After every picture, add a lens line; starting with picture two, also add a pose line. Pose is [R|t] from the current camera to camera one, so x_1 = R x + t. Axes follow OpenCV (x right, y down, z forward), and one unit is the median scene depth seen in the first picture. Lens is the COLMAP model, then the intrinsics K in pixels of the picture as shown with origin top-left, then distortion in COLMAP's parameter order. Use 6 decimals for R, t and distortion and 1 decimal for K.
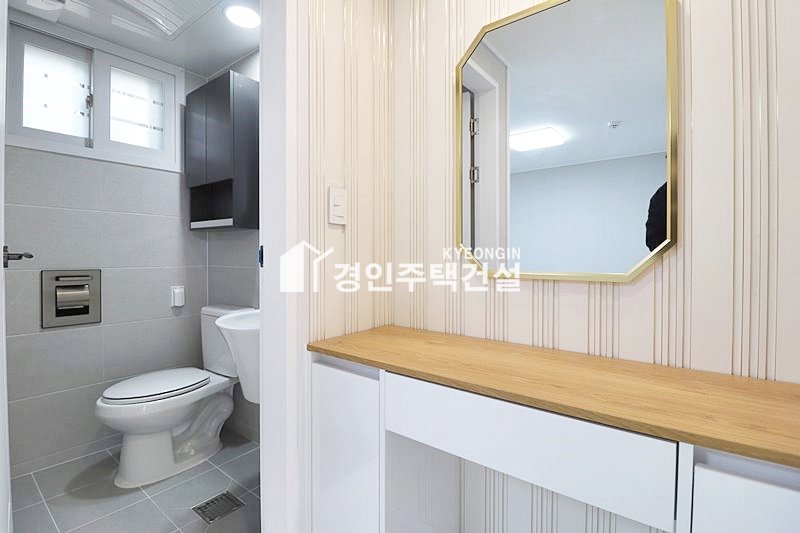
lens RADIAL K [[367.4, 0, 401.7], [0, 367.4, 259.4], [0, 0, 1]] dist [-0.001248, -0.012479]
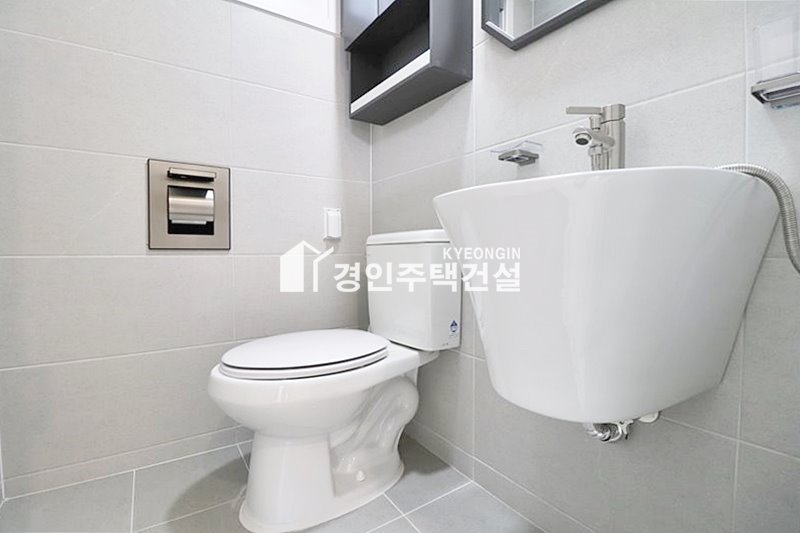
lens RADIAL K [[367.4, 0, 401.7], [0, 367.4, 259.4], [0, 0, 1]] dist [-0.001248, -0.012479]
pose [[0.946800, 0.005446, -0.321777, -0.326459], [-0.000675, 0.999888, 0.014937, 0.181647], [0.321822, -0.013925, 0.946698, 0.482106]]
